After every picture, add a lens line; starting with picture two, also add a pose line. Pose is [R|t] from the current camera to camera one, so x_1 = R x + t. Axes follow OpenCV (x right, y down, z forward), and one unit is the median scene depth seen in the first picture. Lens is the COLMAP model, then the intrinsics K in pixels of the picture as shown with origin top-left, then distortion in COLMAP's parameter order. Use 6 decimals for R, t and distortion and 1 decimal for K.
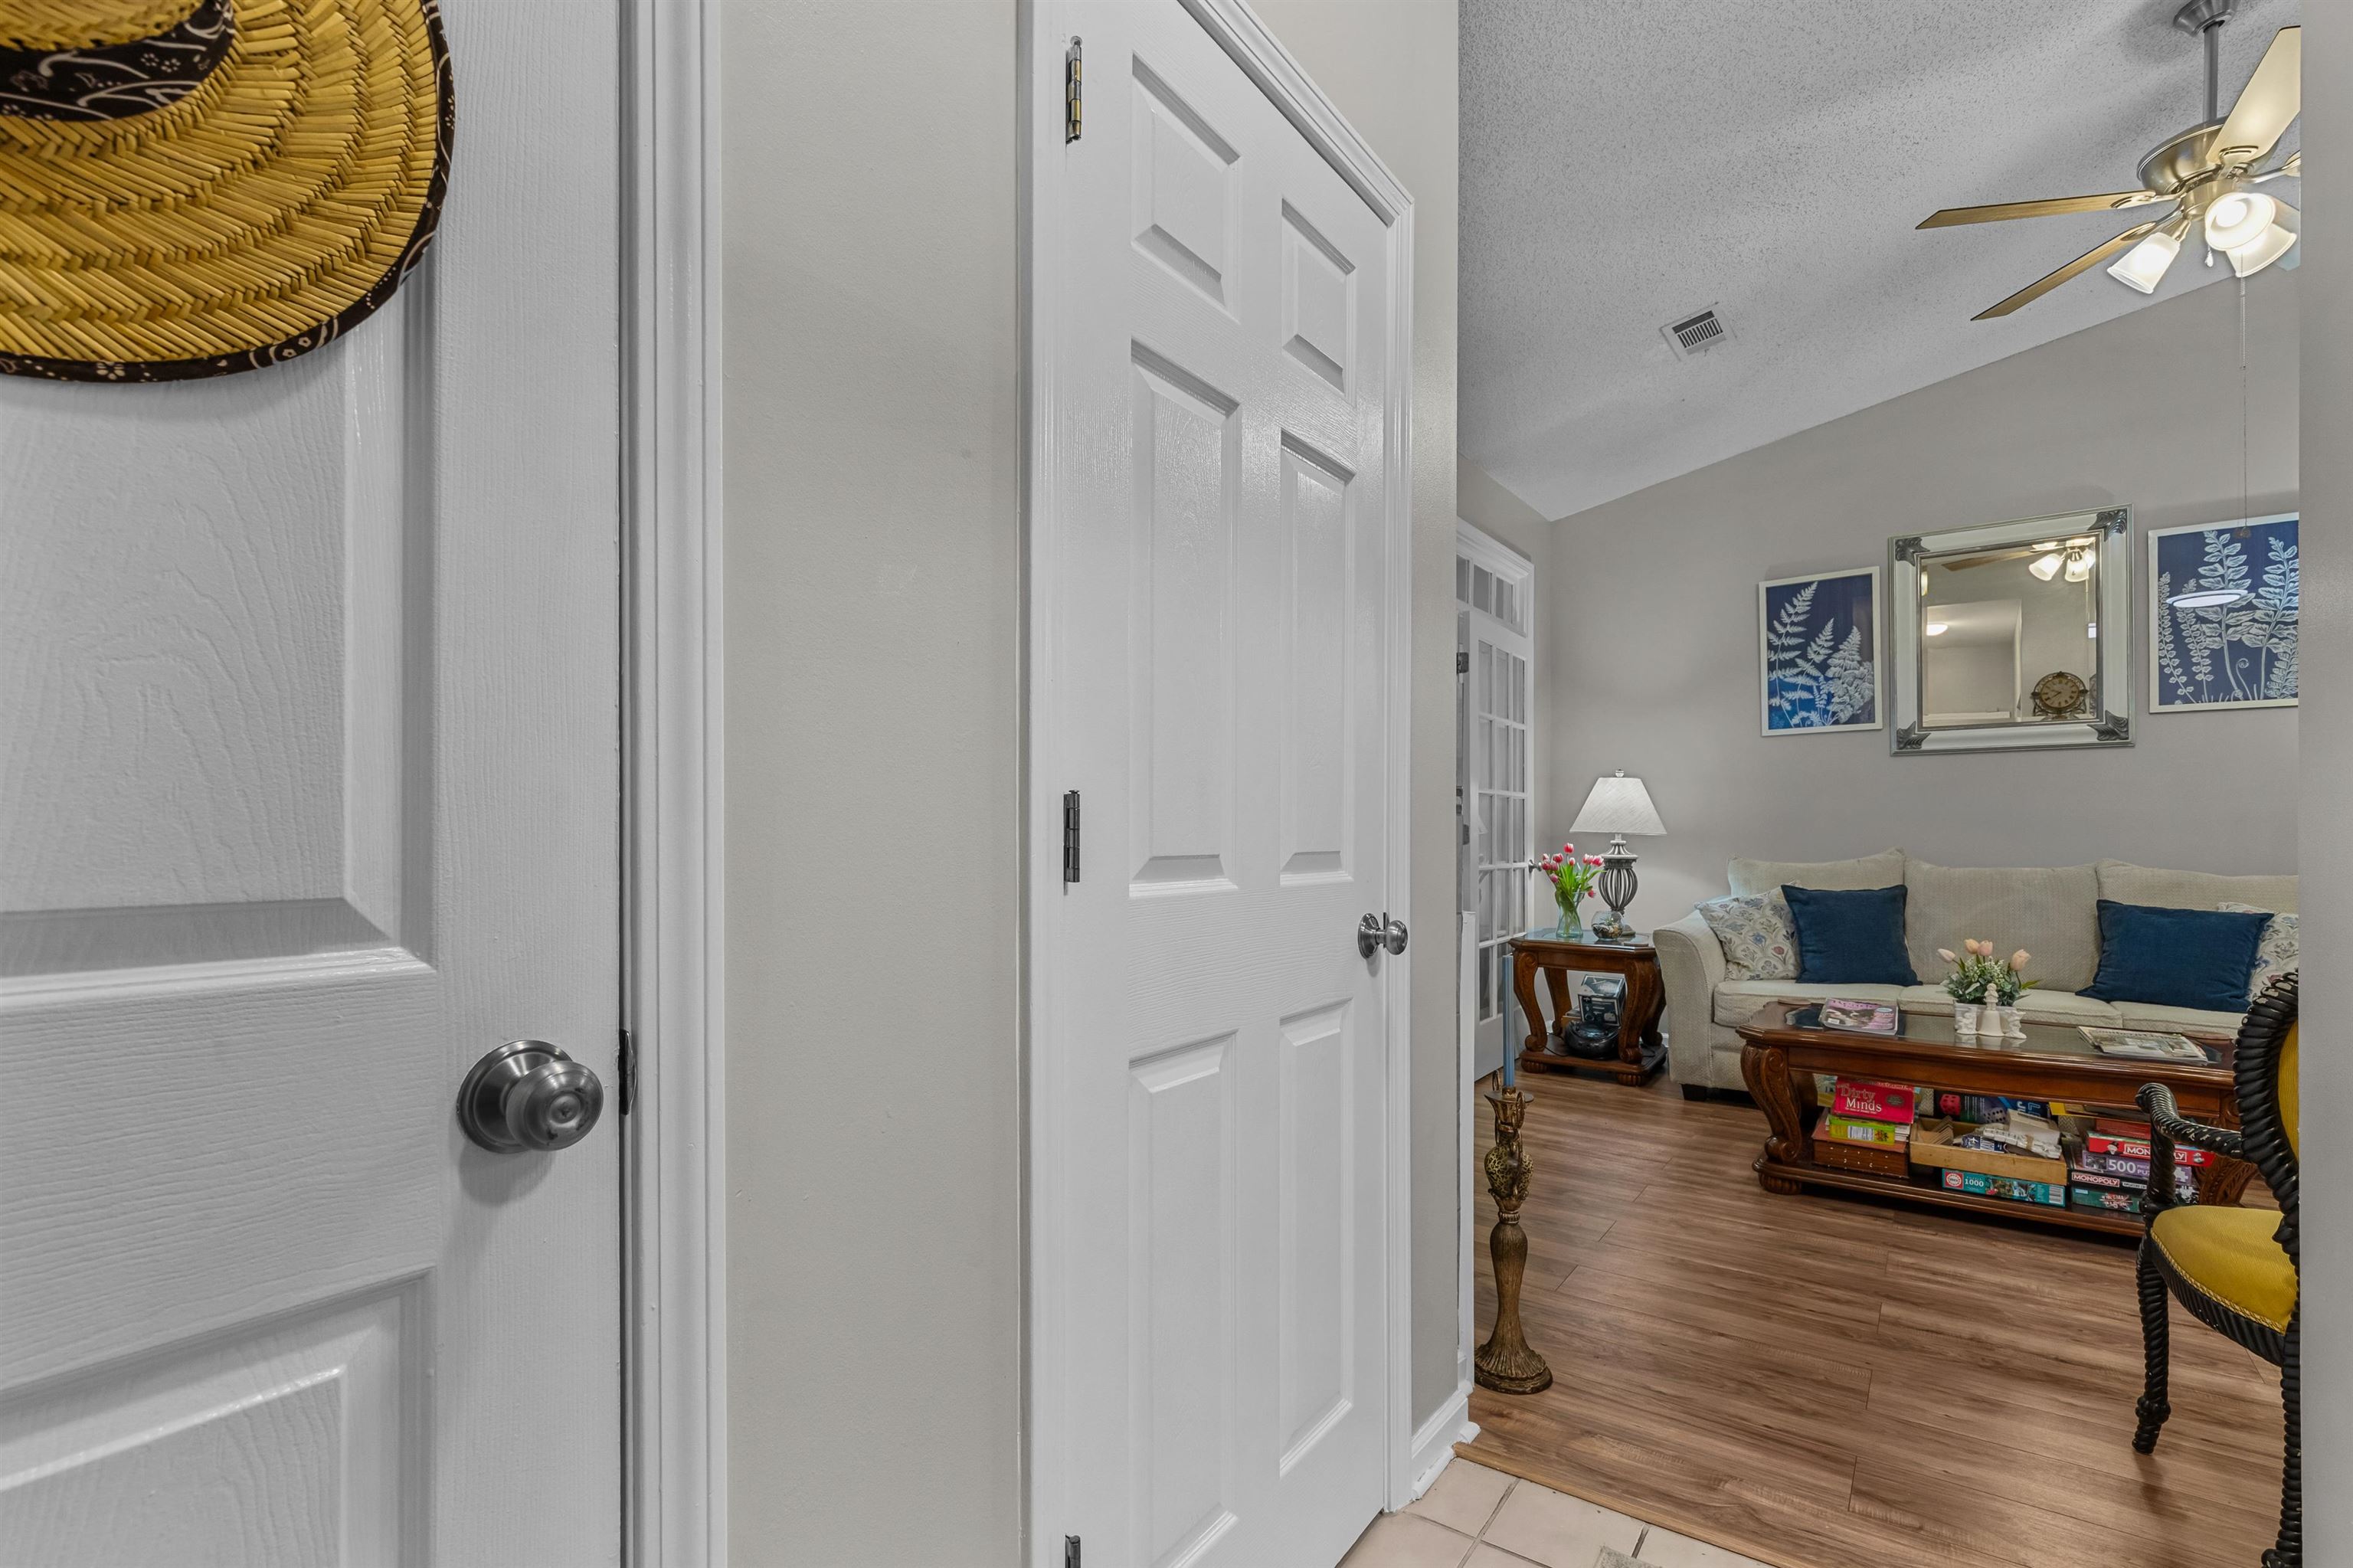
lens RADIAL K [[1086.0, 0, 1198.0], [0, 1086.0, 828.3], [0, 0, 1]] dist [0.004461, -0.000581]
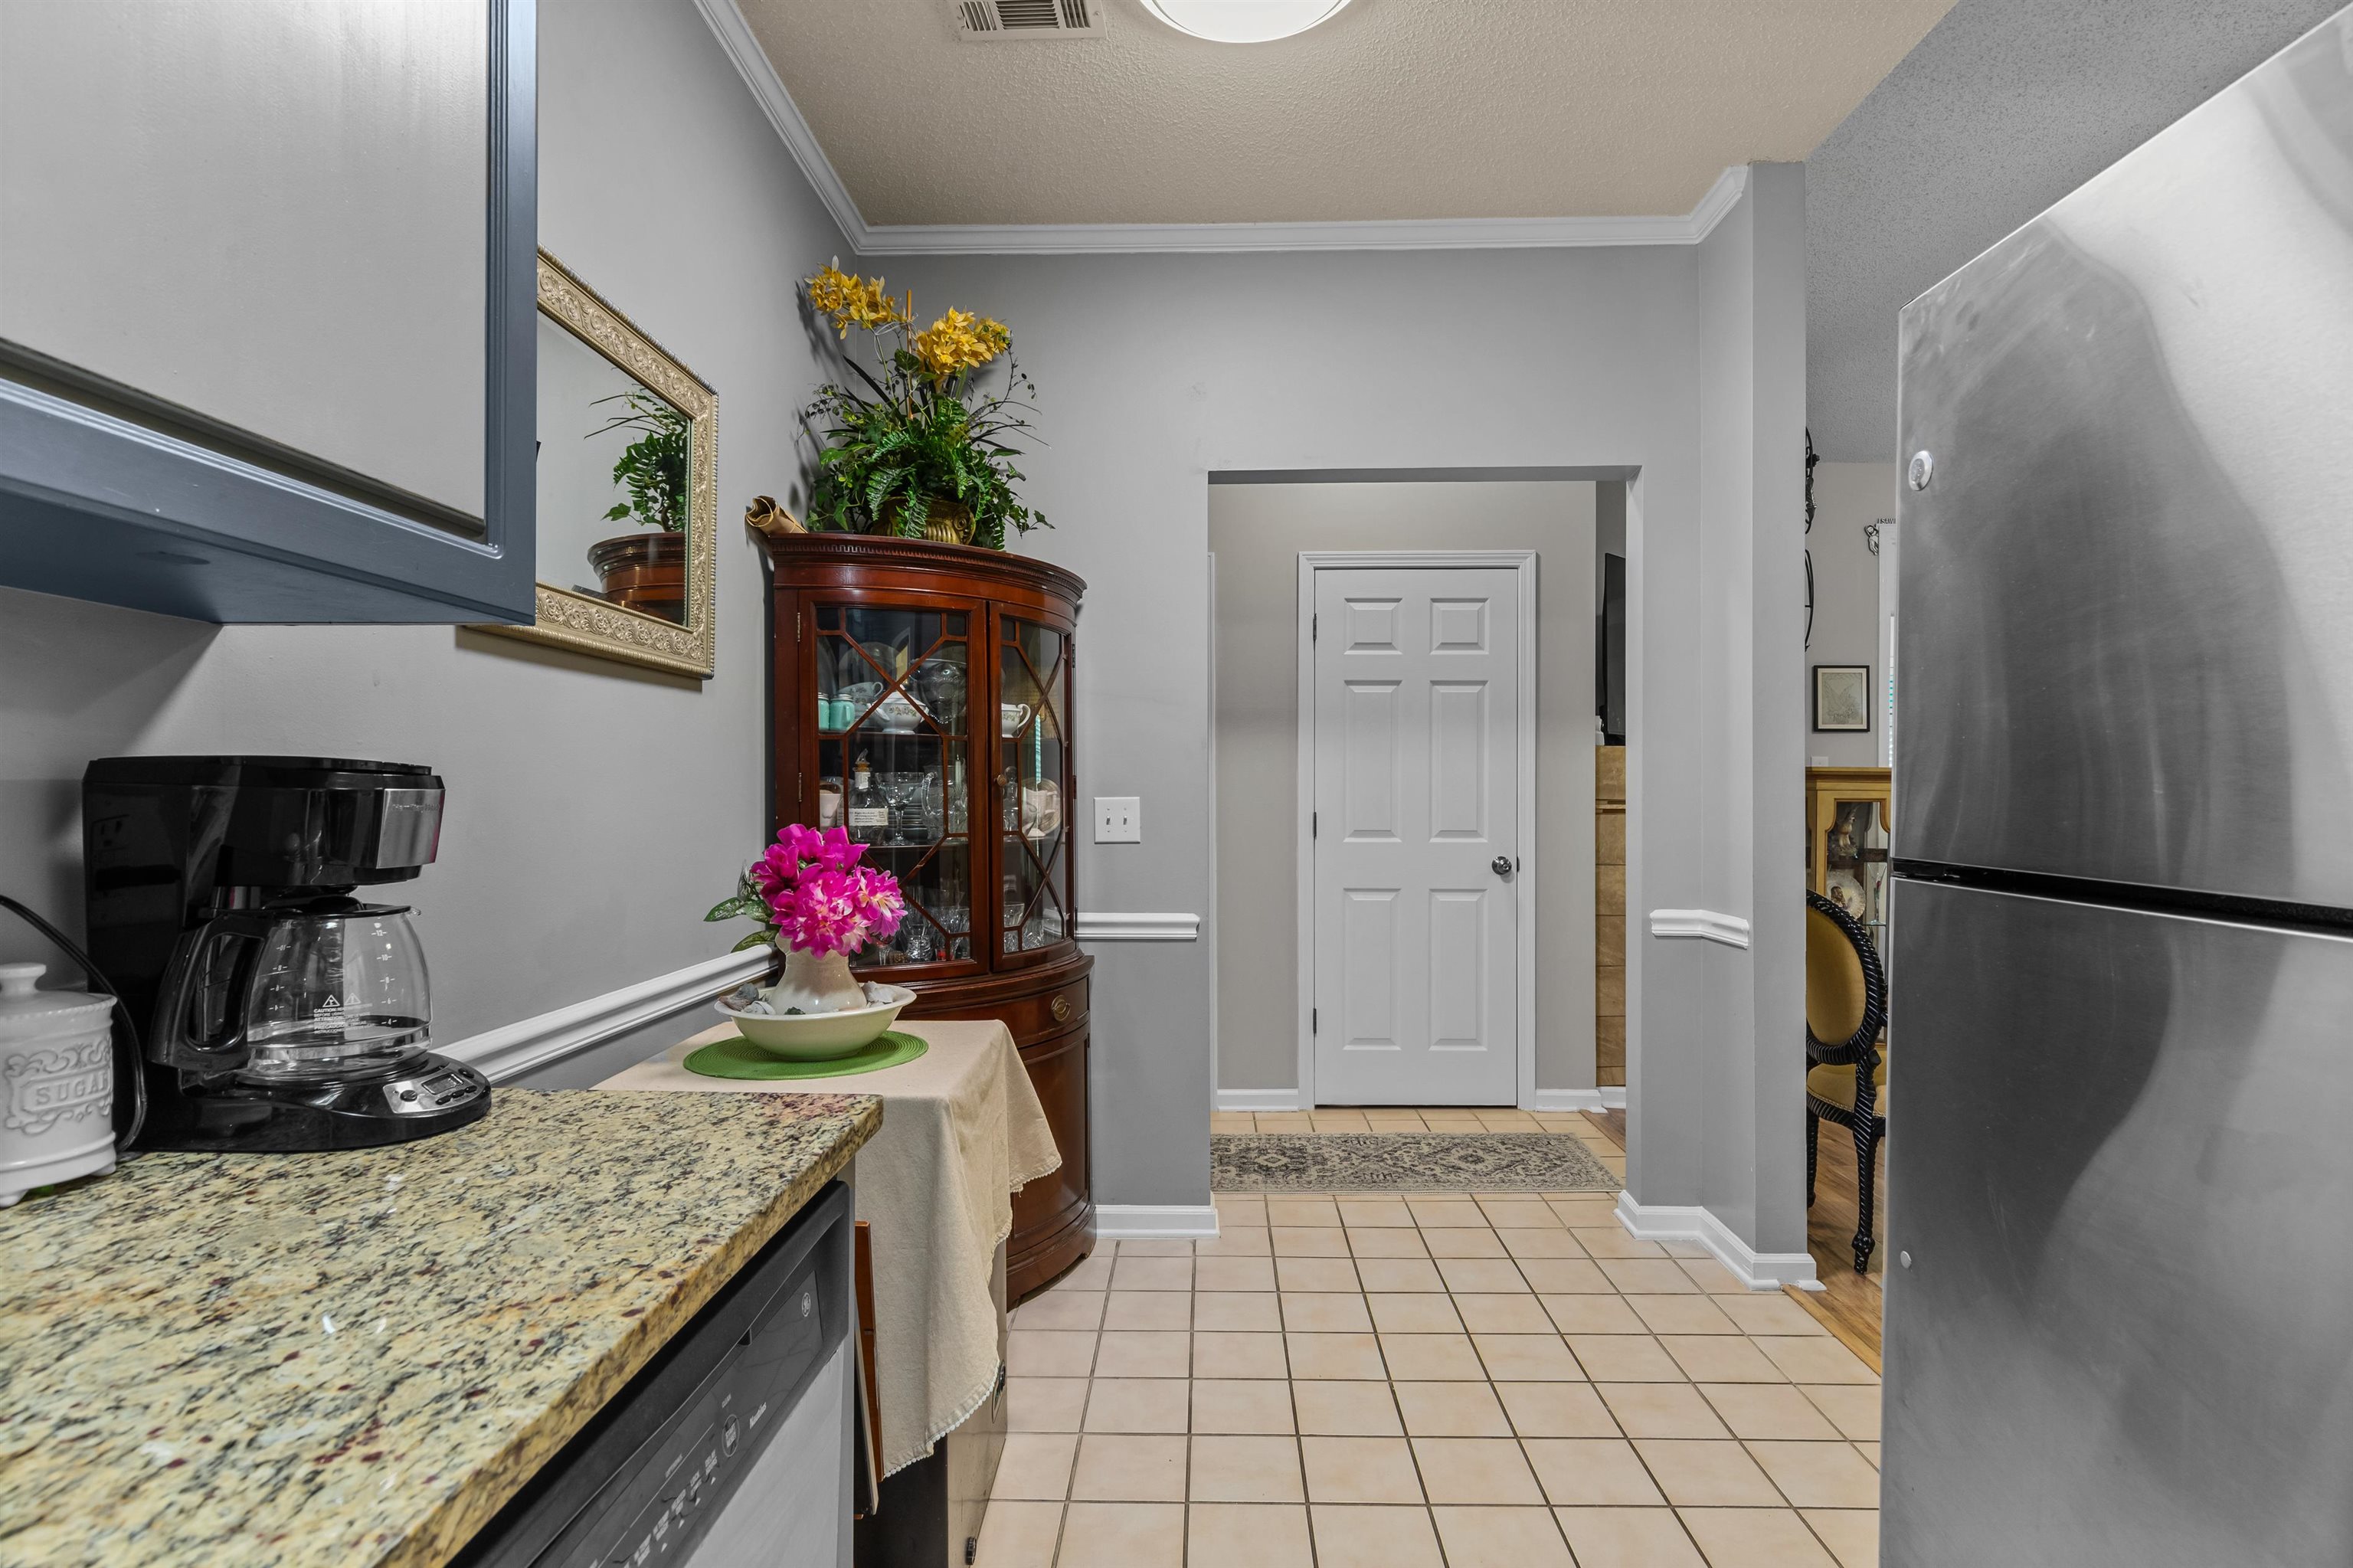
lens RADIAL K [[1150.9, 0, 1182.9], [0, 1150.9, 794.6], [0, 0, 1]] dist [-0.002012, 0.000079]
pose [[0.549610, -0.003283, -0.835415, 0.745563], [0.000796, 0.999994, -0.003406, -0.020258], [0.835421, 0.001207, 0.549609, -0.396622]]
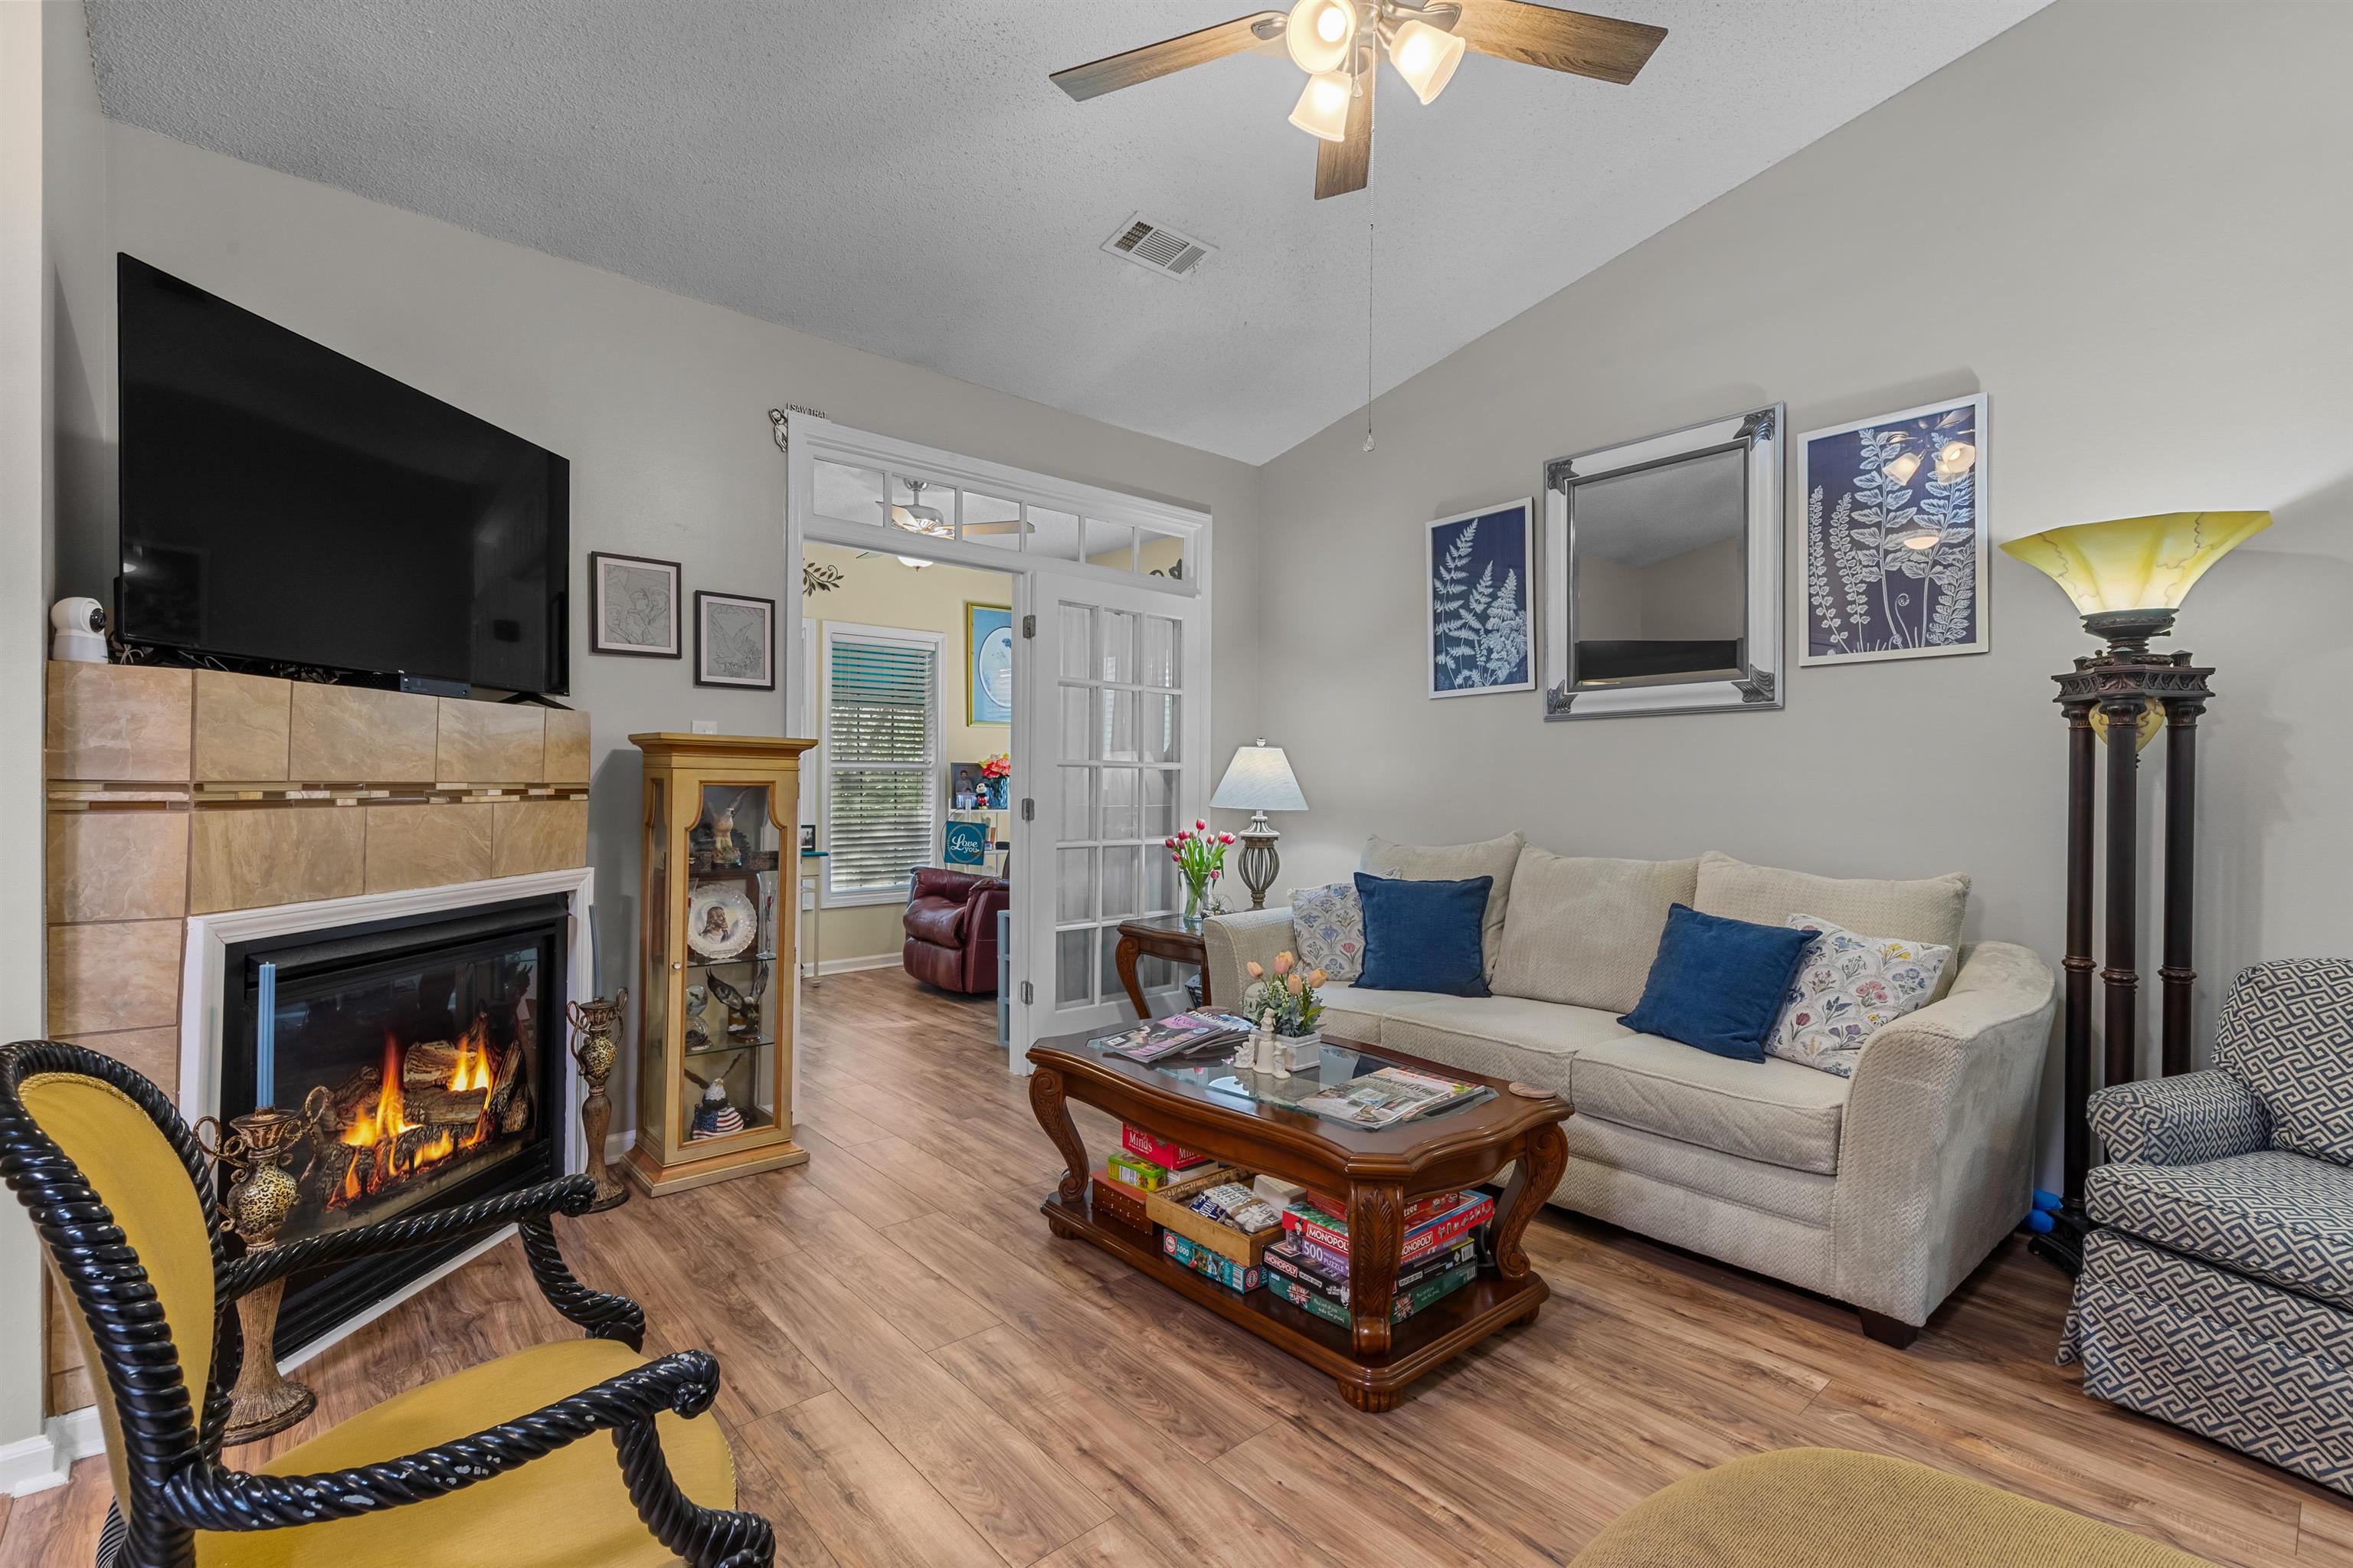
lens RADIAL K [[1054.3, 0, 1183.8], [0, 1054.3, 788.1], [0, 0, 1]] dist [0.006753, -0.000468]
pose [[0.972551, 0.006383, -0.232603, 0.629653], [-0.005043, 0.999967, 0.006355, -0.021008], [0.232636, -0.005008, 0.972551, 0.157027]]
